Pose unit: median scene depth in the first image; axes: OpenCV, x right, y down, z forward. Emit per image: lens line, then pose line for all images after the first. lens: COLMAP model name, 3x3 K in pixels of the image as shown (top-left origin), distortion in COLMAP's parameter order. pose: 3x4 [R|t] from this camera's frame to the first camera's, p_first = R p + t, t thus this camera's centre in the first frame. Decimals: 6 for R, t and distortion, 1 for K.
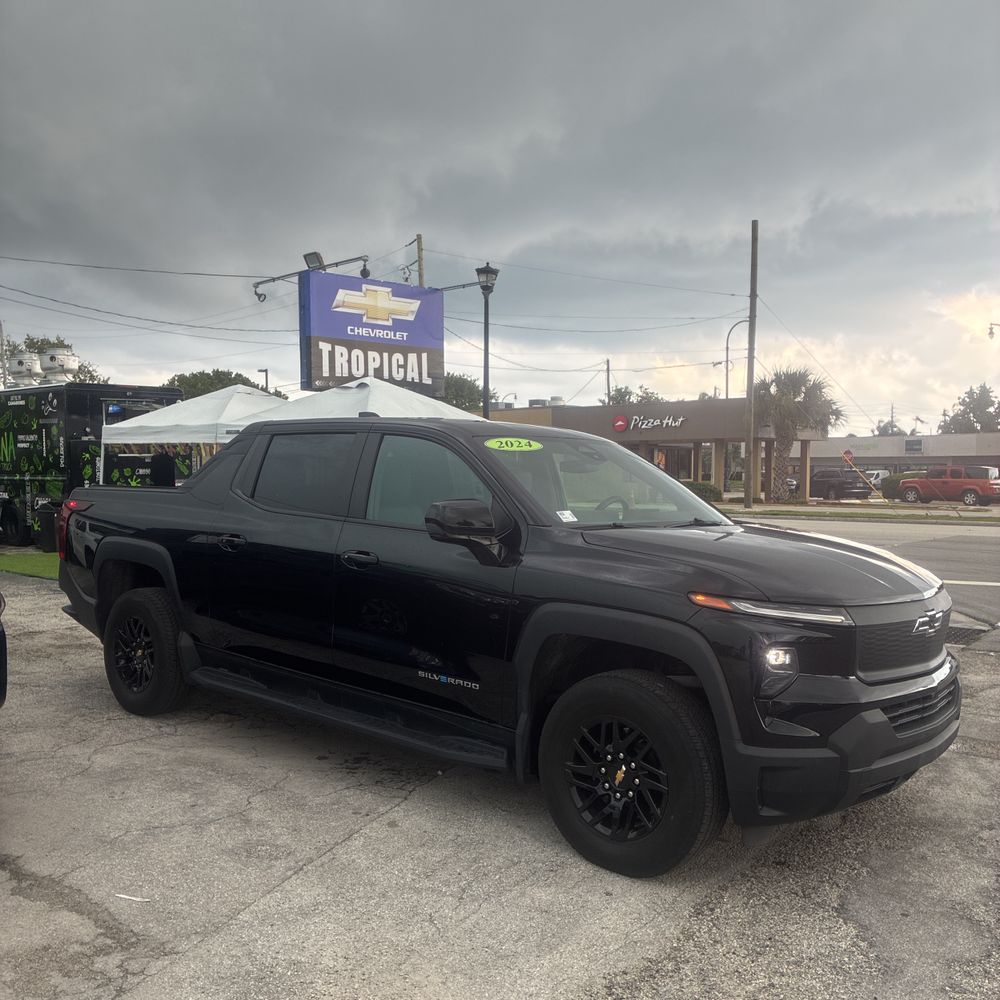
lens RADIAL K [[995.2, 0, 500.9], [0, 995.2, 516.1], [0, 0, 1]] dist [0.036594, -0.042011]
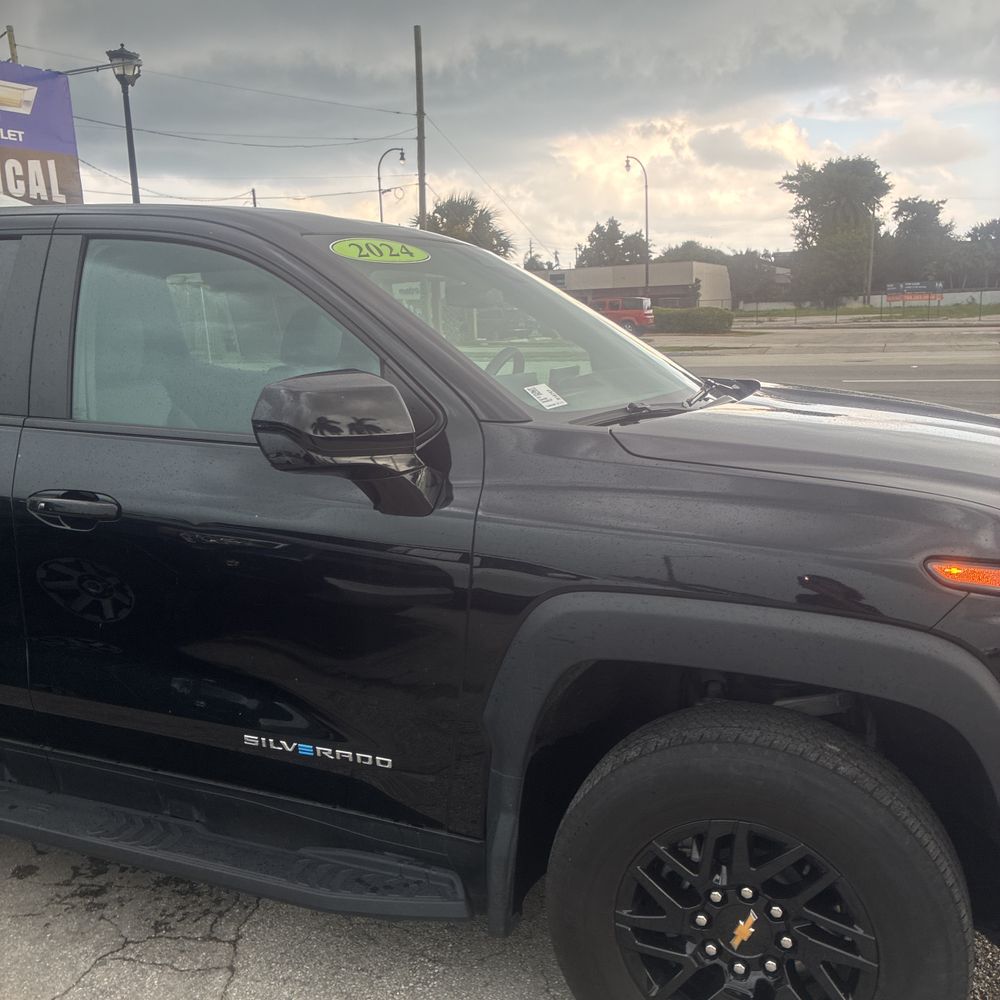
lens RADIAL K [[995.2, 0, 500.9], [0, 995.2, 516.1], [0, 0, 1]] dist [0.036594, -0.042011]
pose [[0.940634, -0.099610, 0.324479, -0.032006], [0.047818, 0.985324, 0.163861, -0.006125], [-0.336039, -0.138617, 0.931592, 0.149911]]
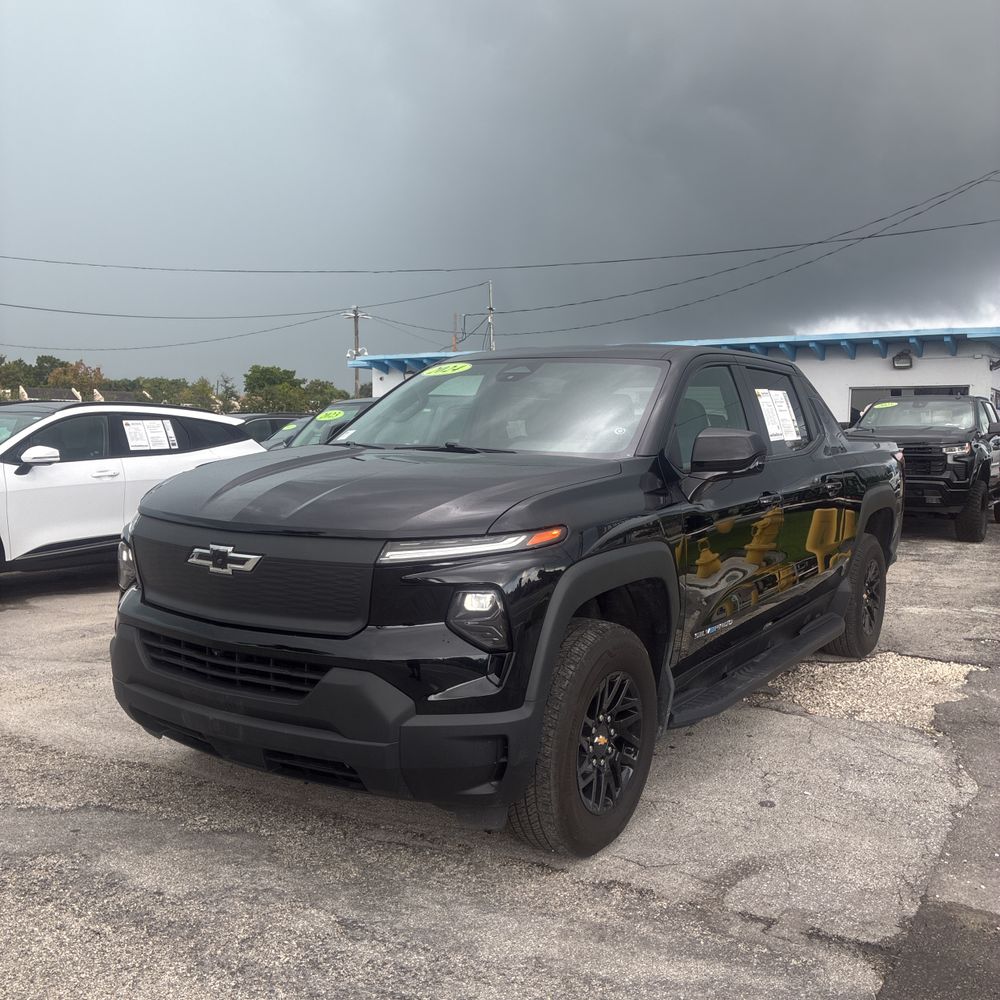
lens RADIAL K [[995.2, 0, 500.9], [0, 995.2, 516.1], [0, 0, 1]] dist [0.036594, -0.042011]
pose [[0.142514, 0.067201, -0.987509, 0.309210], [-0.056276, 0.996629, 0.059700, 0.003512], [0.988192, 0.047065, 0.145816, 0.277303]]
